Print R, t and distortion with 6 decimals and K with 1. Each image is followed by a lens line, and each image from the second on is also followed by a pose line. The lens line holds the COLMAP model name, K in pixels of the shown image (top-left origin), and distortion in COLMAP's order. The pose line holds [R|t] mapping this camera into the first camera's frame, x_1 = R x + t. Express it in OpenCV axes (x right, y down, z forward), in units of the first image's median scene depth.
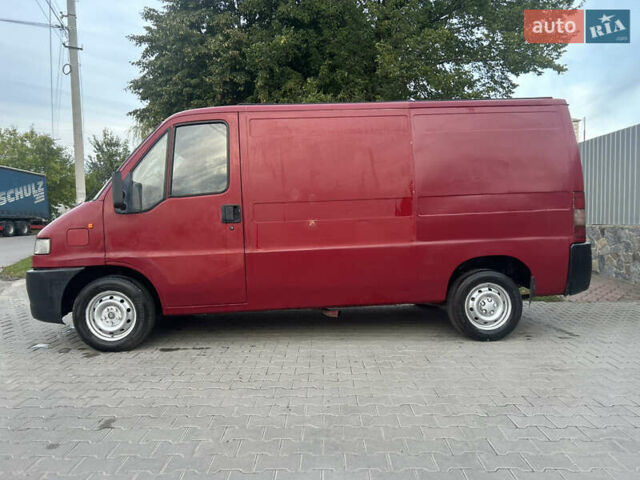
lens RADIAL K [[478.3, 0, 316.7], [0, 478.3, 240.8], [0, 0, 1]] dist [0.053394, -0.046625]
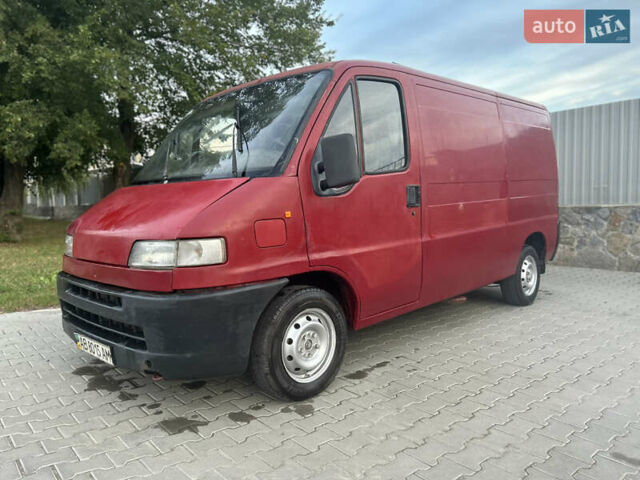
lens RADIAL K [[474.9, 0, 320.0], [0, 474.9, 240.0], [0, 0, 1]] dist [0.082787, -0.077057]
pose [[0.753532, -0.058013, 0.654847, -0.844521], [0.041632, 0.998310, 0.040534, -0.020134], [-0.656092, -0.003281, 0.754674, 0.478806]]
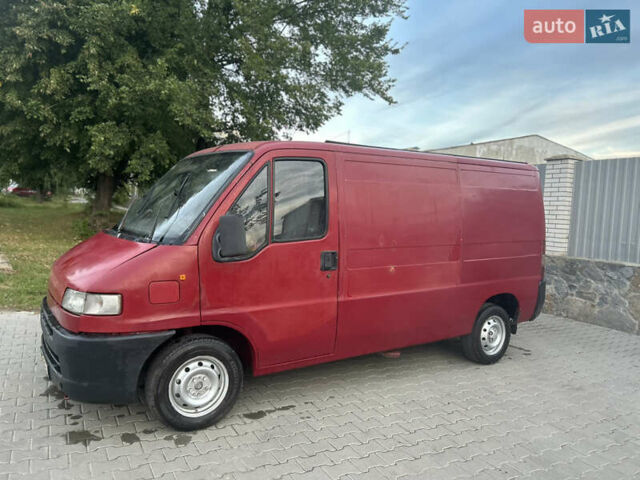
lens RADIAL K [[478.3, 0, 316.7], [0, 478.3, 240.8], [0, 0, 1]] dist [0.053394, -0.046625]
pose [[0.866058, 0.021195, 0.499495, -0.661955], [-0.039469, 0.998881, 0.026048, -0.117803], [-0.498384, -0.042273, 0.865925, 0.208045]]
